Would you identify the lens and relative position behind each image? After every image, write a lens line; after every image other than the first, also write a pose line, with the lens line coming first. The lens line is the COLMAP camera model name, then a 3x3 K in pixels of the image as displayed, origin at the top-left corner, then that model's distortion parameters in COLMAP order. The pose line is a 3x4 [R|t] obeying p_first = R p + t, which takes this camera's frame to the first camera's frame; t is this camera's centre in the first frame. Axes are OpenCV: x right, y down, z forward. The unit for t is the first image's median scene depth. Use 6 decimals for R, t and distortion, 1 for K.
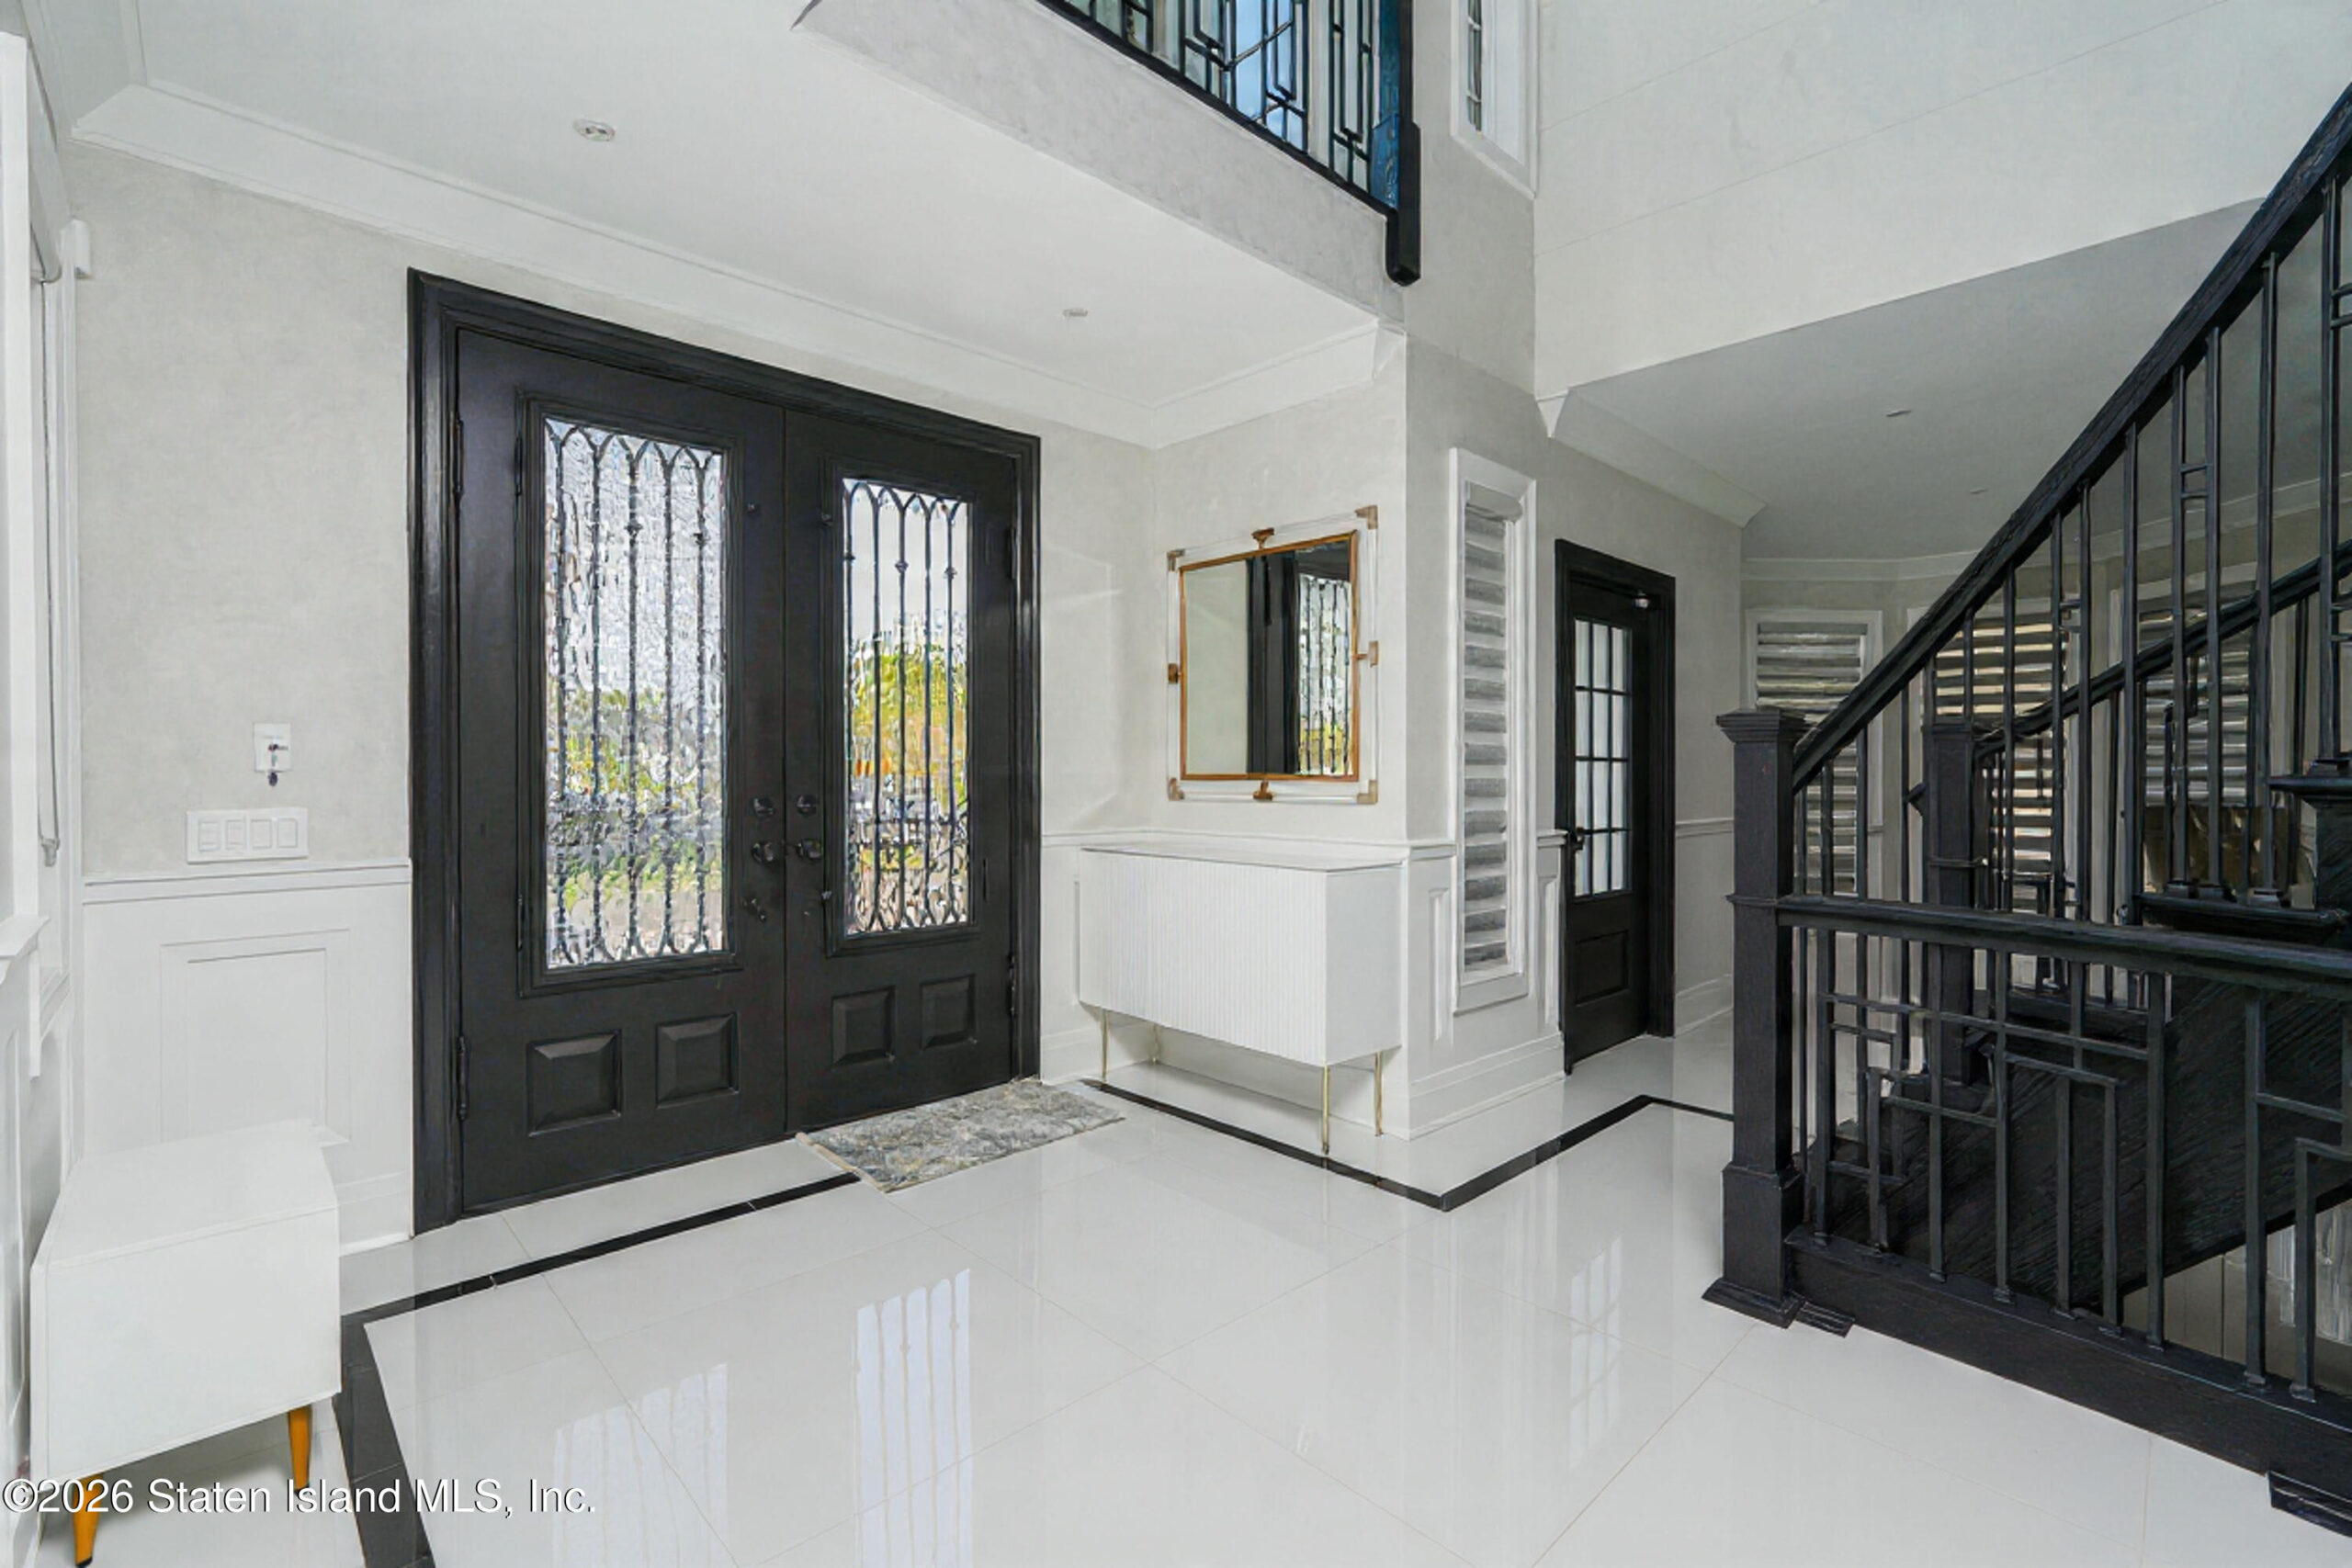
lens RADIAL K [[1061.4, 0, 1186.9], [0, 1061.4, 787.7], [0, 0, 1]] dist [-0.008099, 0.003007]
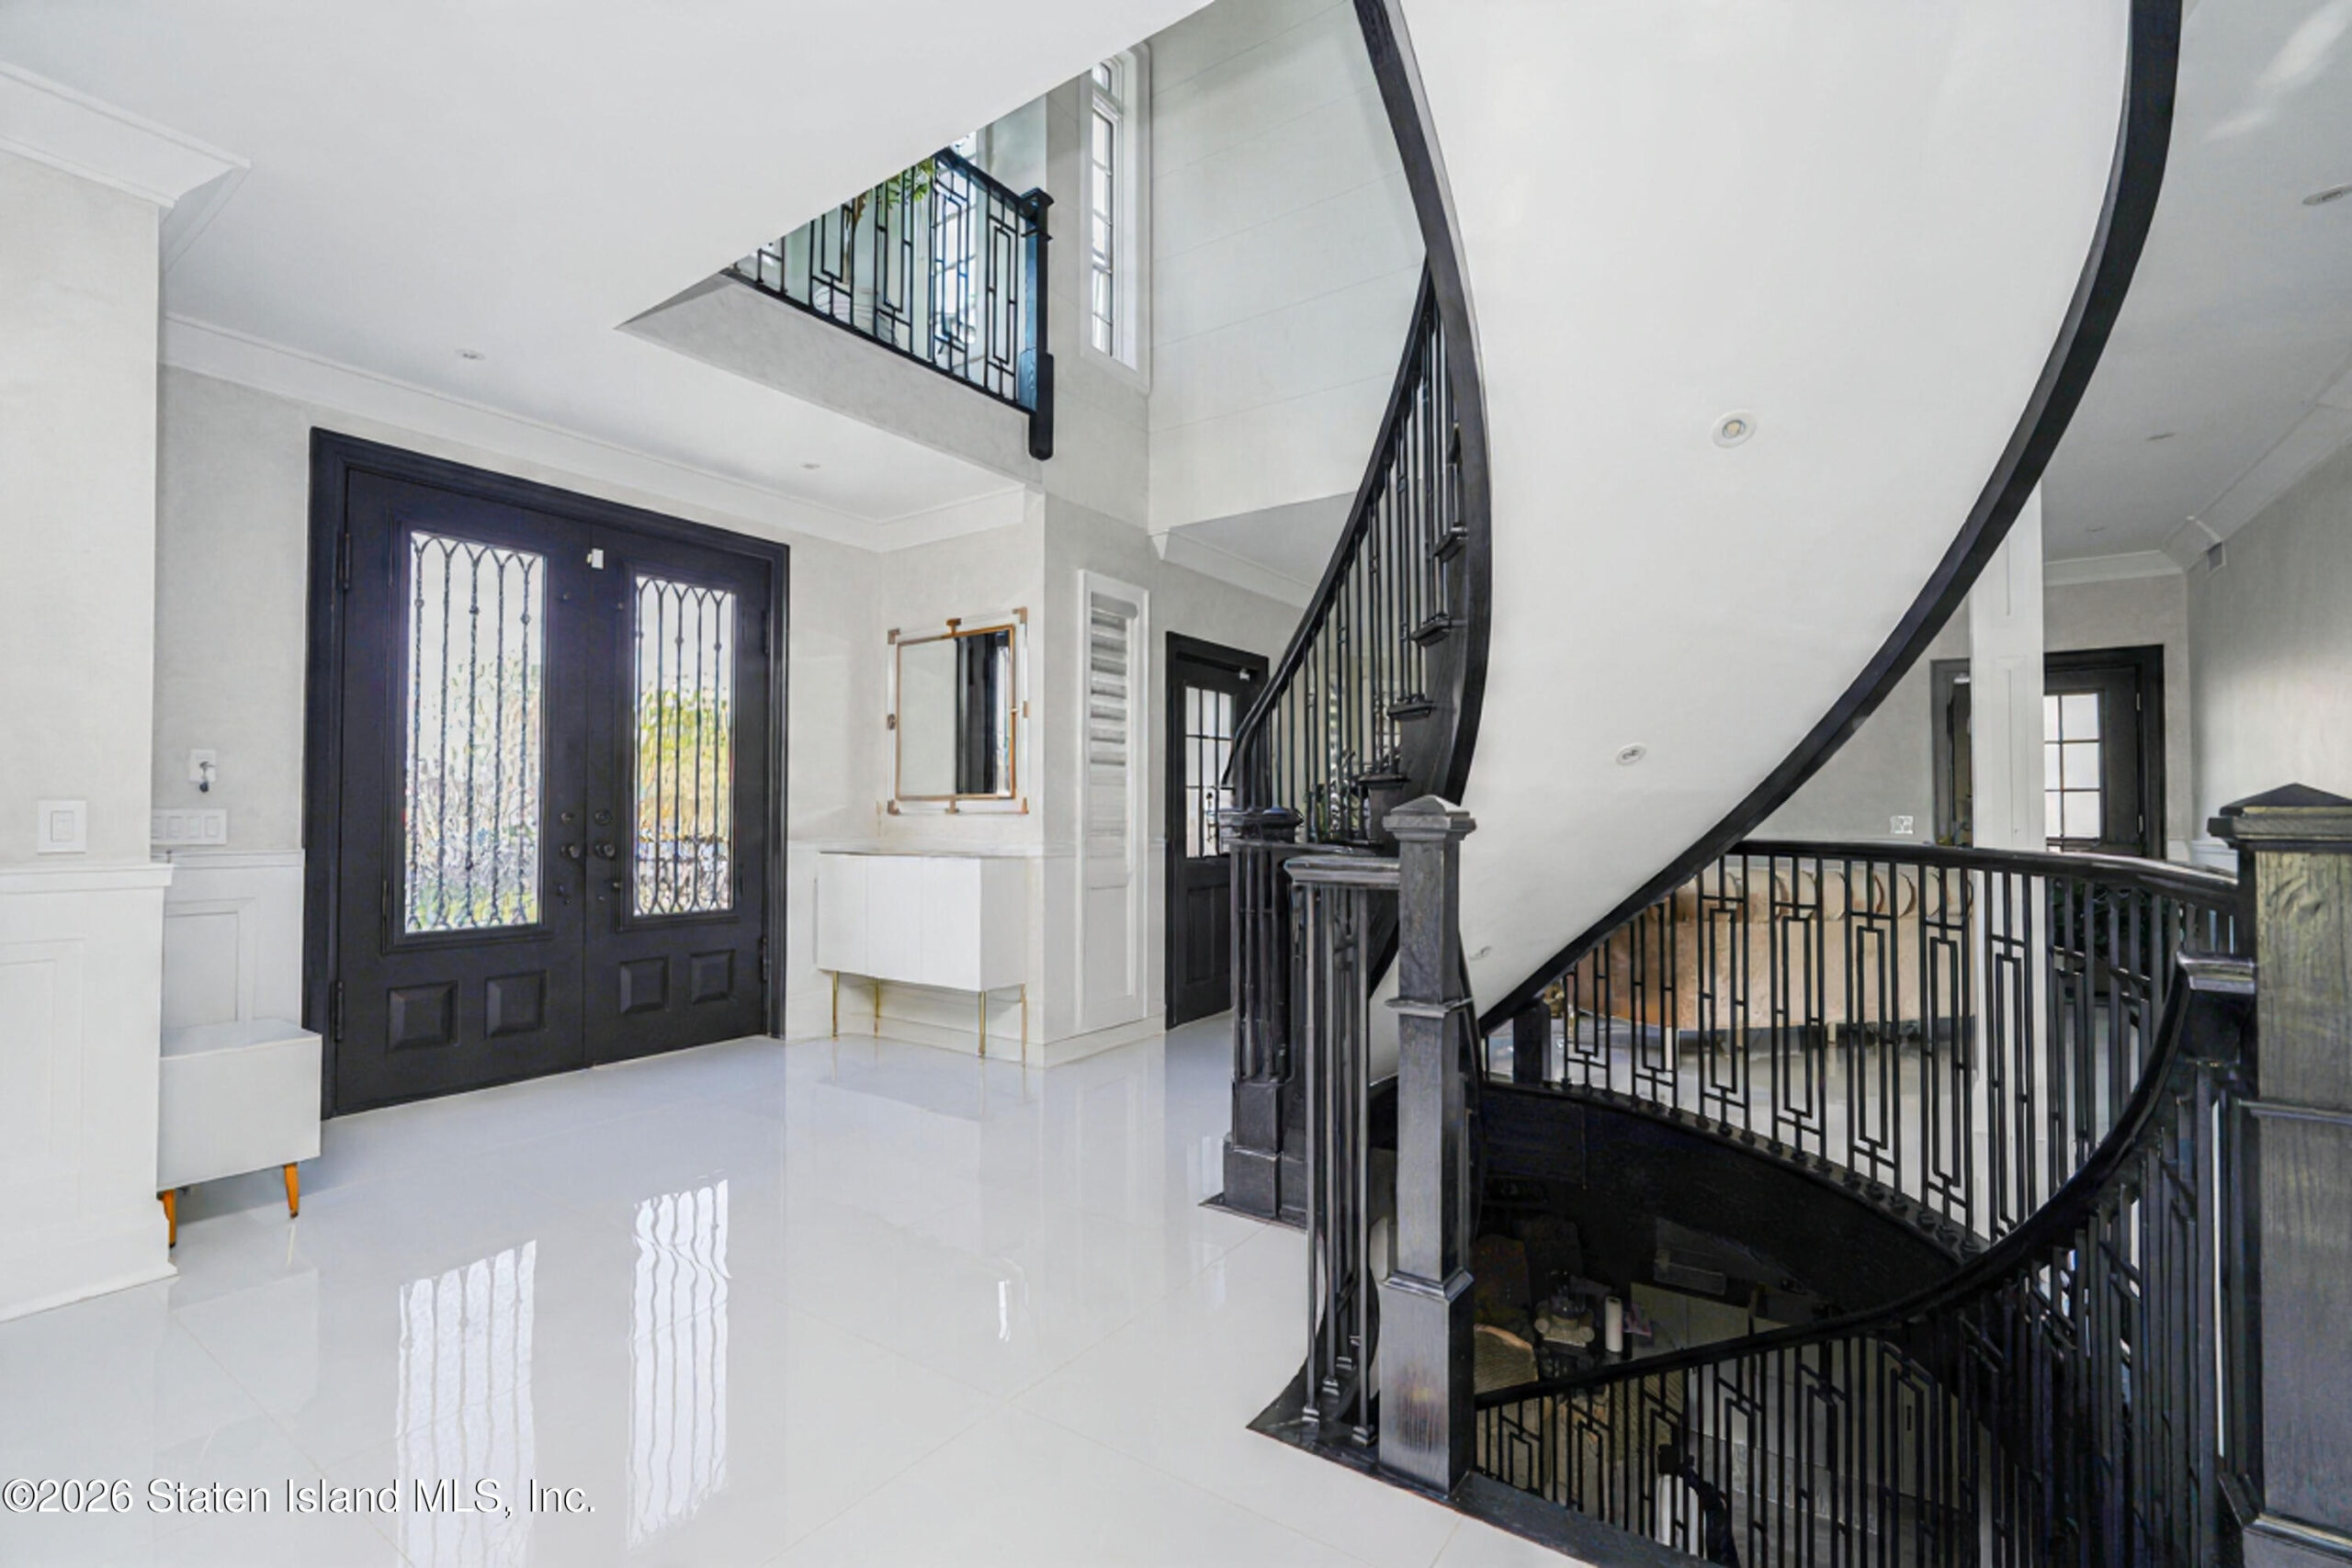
lens RADIAL K [[961.0, 0, 1087.1], [0, 961.0, 796.2], [0, 0, 1]] dist [0.003768, 0.000420]
pose [[0.990160, 0.004682, 0.139864, 0.074067], [-0.000850, 0.999623, -0.027446, 0.023712], [-0.139939, 0.027057, 0.989790, -0.279188]]
